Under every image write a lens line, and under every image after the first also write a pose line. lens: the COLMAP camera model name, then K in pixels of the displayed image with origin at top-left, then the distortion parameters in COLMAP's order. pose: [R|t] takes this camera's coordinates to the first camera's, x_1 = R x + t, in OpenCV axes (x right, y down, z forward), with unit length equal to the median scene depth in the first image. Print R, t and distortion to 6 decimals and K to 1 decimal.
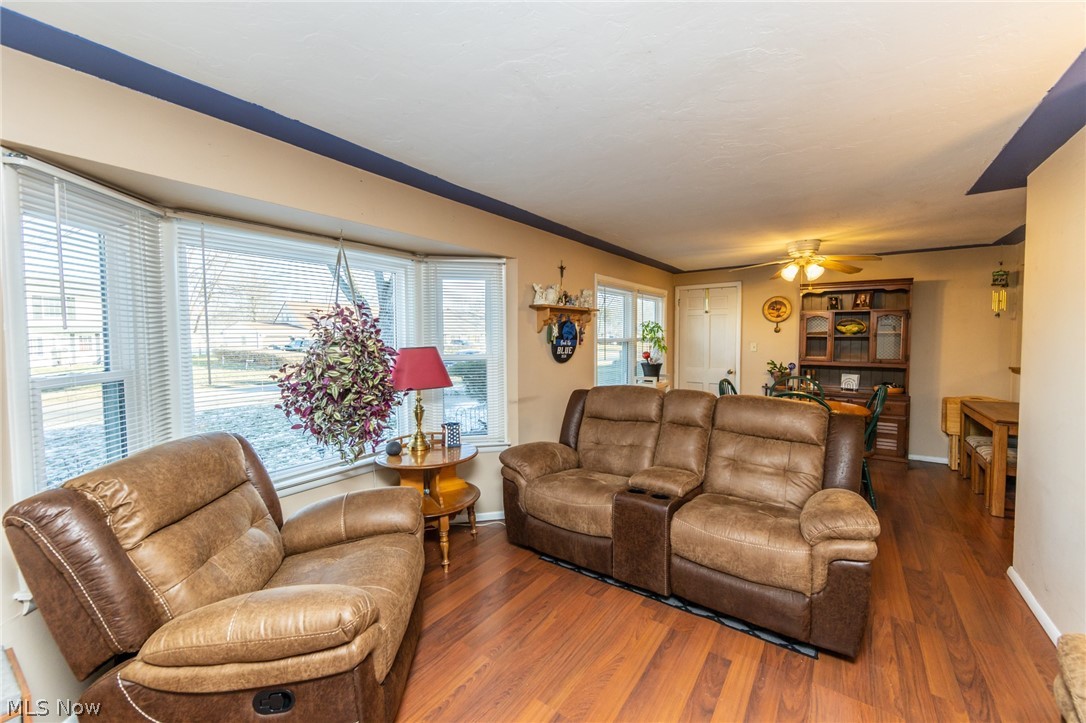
lens RADIAL K [[426.0, 0, 554.2], [0, 426.0, 354.9], [0, 0, 1]] dist [-0.000309, -0.000548]
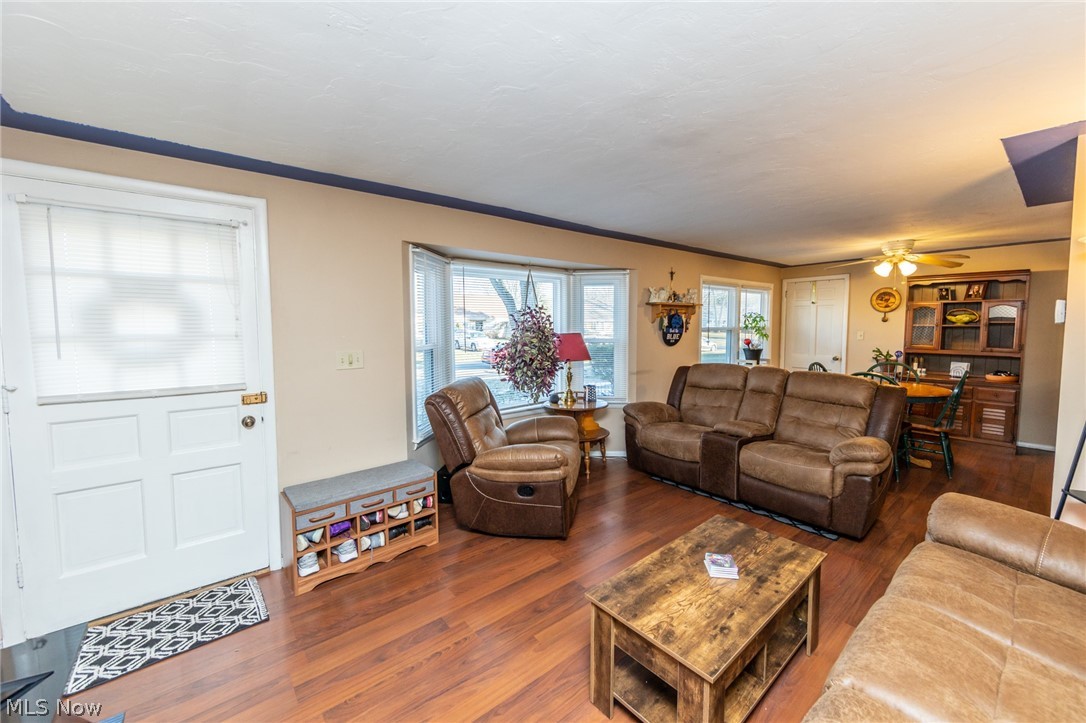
lens RADIAL K [[426.0, 0, 554.2], [0, 426.0, 352.3], [0, 0, 1]] dist [-0.000309, -0.000548]
pose [[0.964222, 0.018908, -0.264421, 0.025663], [-0.012417, 0.999580, 0.026200, 0.010397], [0.264805, -0.021979, 0.964051, -0.458916]]
